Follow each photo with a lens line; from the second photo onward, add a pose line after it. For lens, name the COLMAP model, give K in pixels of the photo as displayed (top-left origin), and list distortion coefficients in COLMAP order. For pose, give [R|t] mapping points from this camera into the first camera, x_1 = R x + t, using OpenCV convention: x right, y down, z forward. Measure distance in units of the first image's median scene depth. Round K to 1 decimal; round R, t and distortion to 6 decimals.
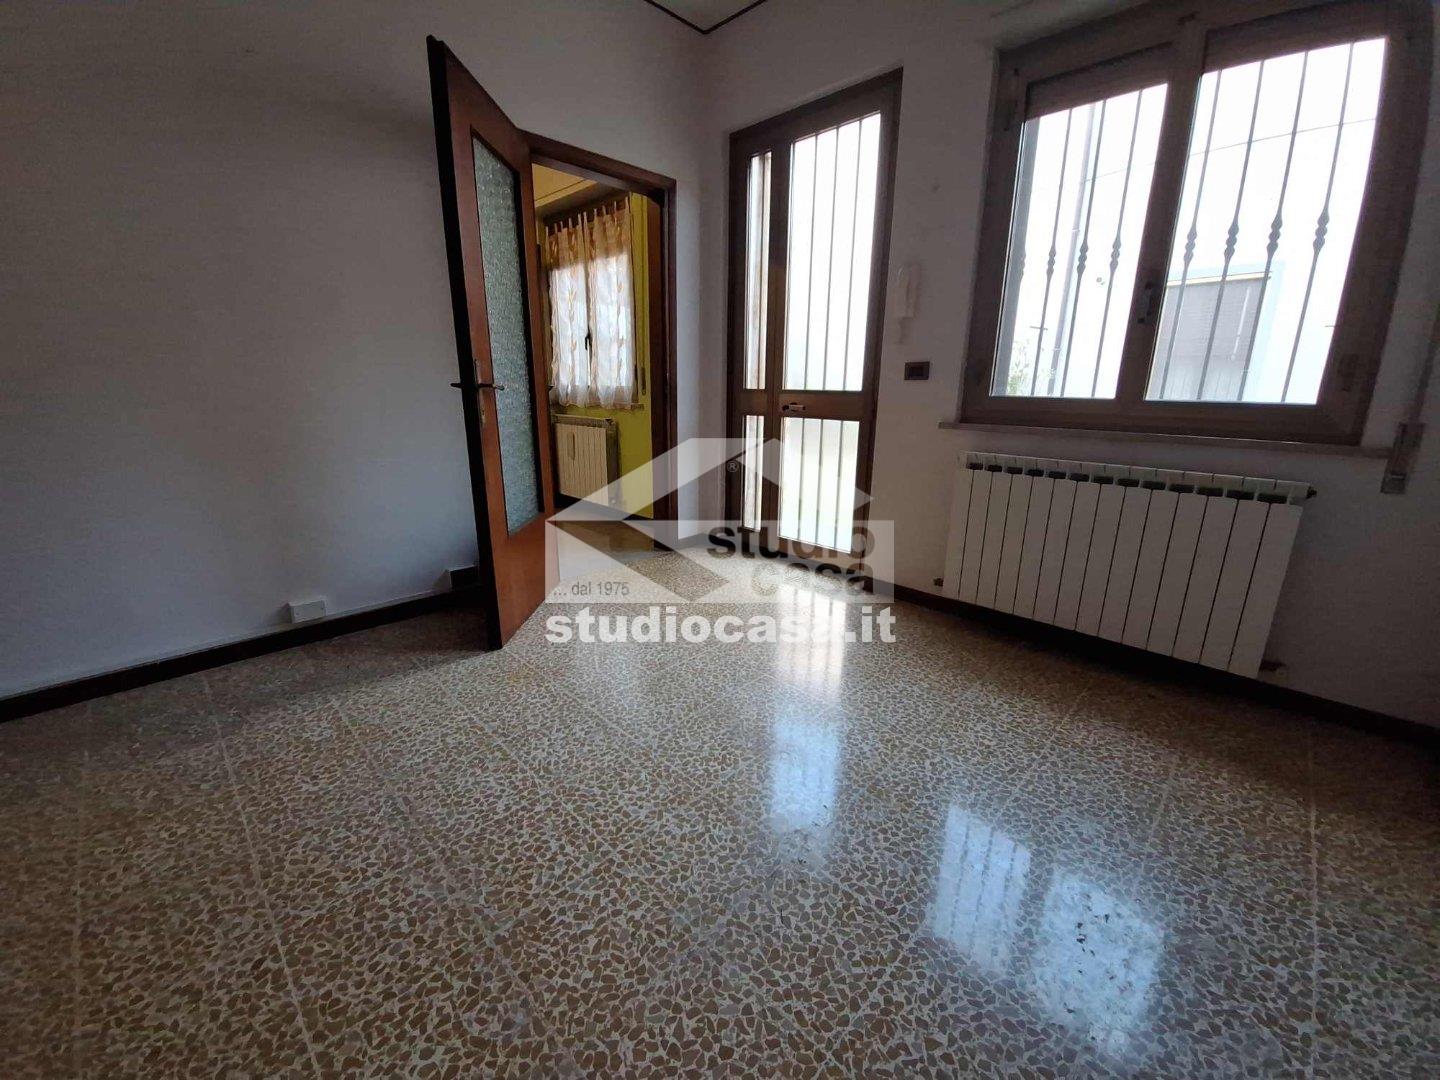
lens RADIAL K [[568.1, 0, 729.2], [0, 568.1, 538.3], [0, 0, 1]] dist [-0.003649, 0.000121]
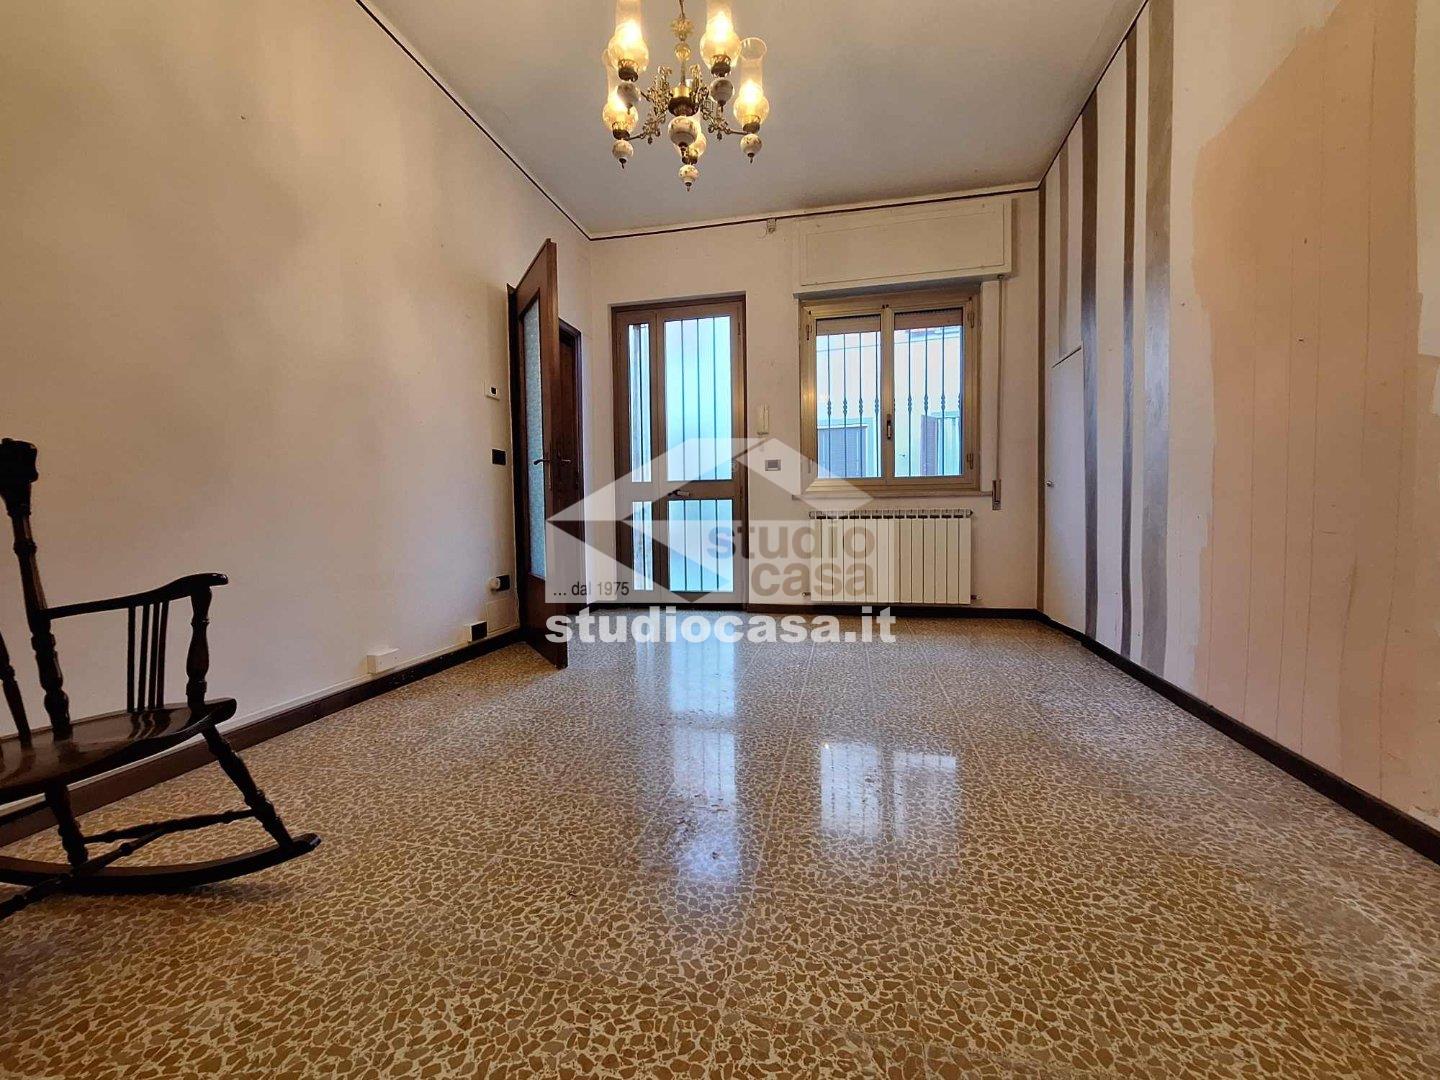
lens RADIAL K [[568.1, 0, 729.2], [0, 568.1, 538.3], [0, 0, 1]] dist [-0.003649, 0.000121]
pose [[0.847600, -0.048798, 0.528388, -0.612768], [0.162846, 0.971633, -0.171493, 0.157774], [-0.505031, 0.231404, 0.831502, -0.221247]]
